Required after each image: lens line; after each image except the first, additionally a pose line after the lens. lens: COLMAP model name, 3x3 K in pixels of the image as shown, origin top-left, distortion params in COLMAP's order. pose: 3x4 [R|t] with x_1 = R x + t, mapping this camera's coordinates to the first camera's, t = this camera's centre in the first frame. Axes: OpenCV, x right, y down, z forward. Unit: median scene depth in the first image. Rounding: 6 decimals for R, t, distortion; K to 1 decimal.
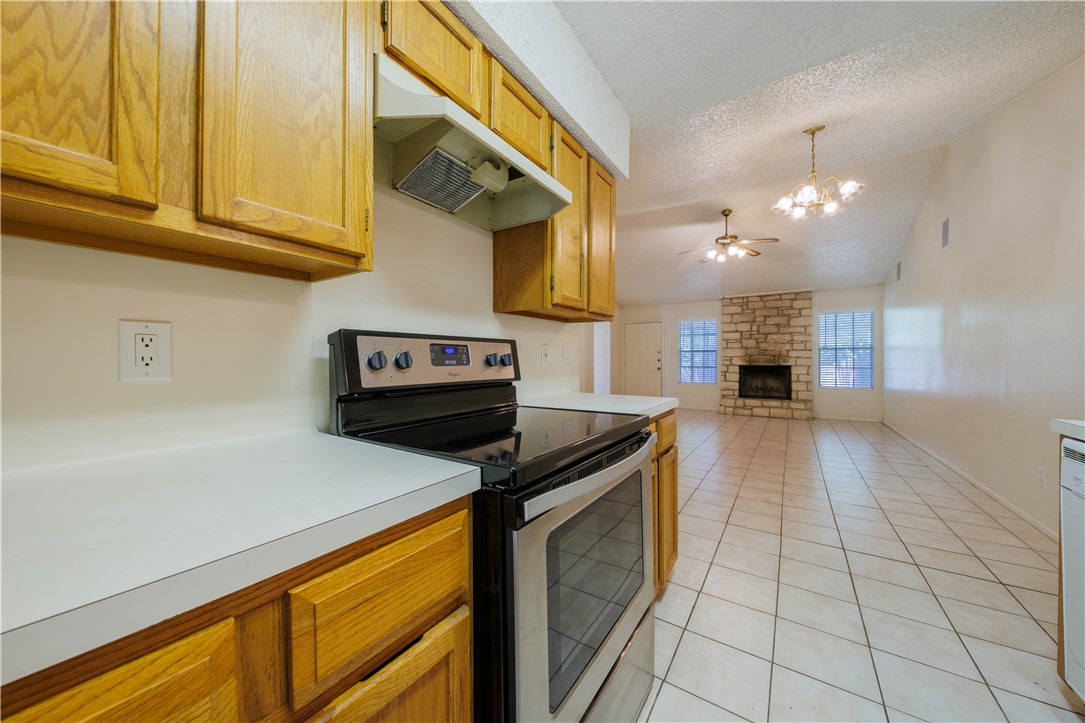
lens RADIAL K [[370.5, 0, 549.6], [0, 370.5, 359.2], [0, 0, 1]] dist [0.008570, -0.005068]
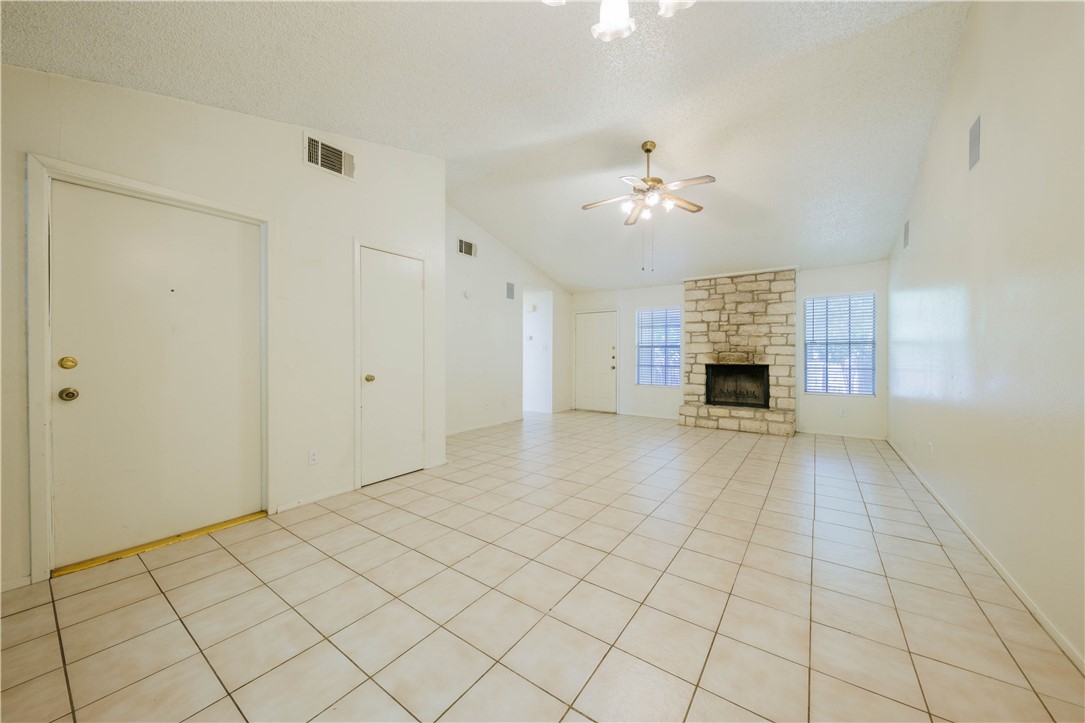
lens RADIAL K [[374.8, 0, 540.7], [0, 374.8, 355.9], [0, 0, 1]] dist [0.007874, -0.005288]
pose [[0.999152, 0.003594, -0.041024, 0.205268], [-0.003518, 0.999992, 0.001923, -0.001689], [0.041031, -0.001777, 0.999156, 0.192112]]
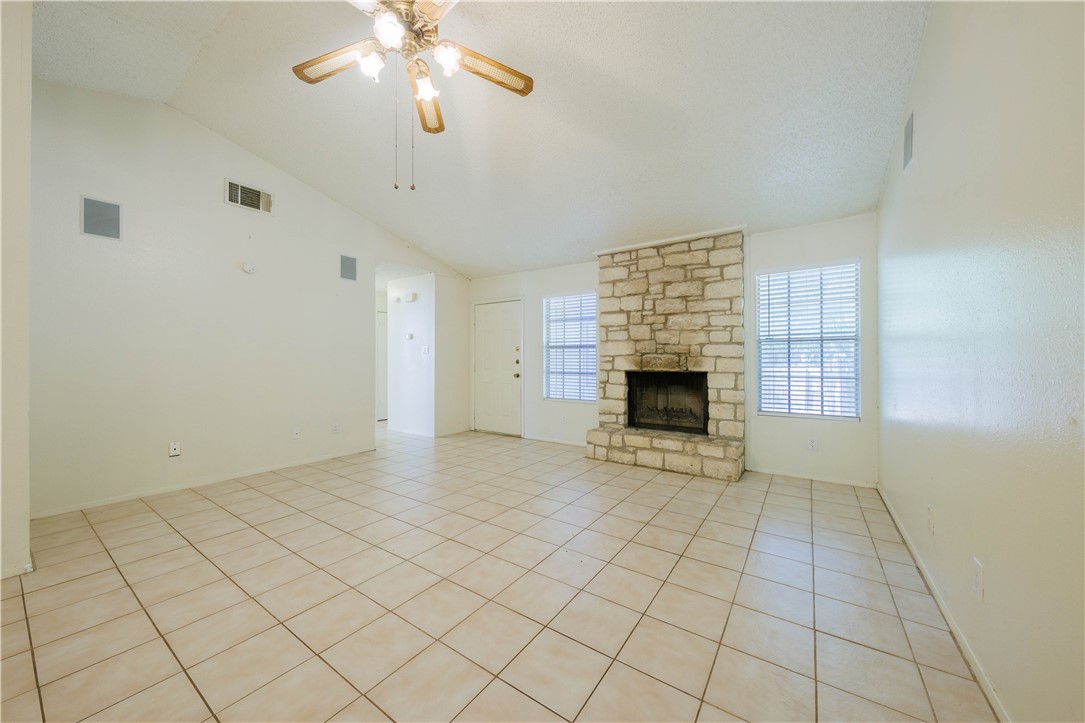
lens RADIAL K [[379.8, 0, 538.3], [0, 379.8, 358.0], [0, 0, 1]] dist [0.007466, -0.005814]
pose [[0.999734, -0.000777, -0.023053, 0.424113], [0.000690, 0.999993, -0.003780, -0.001474], [0.023056, 0.003763, 0.999727, 0.449881]]
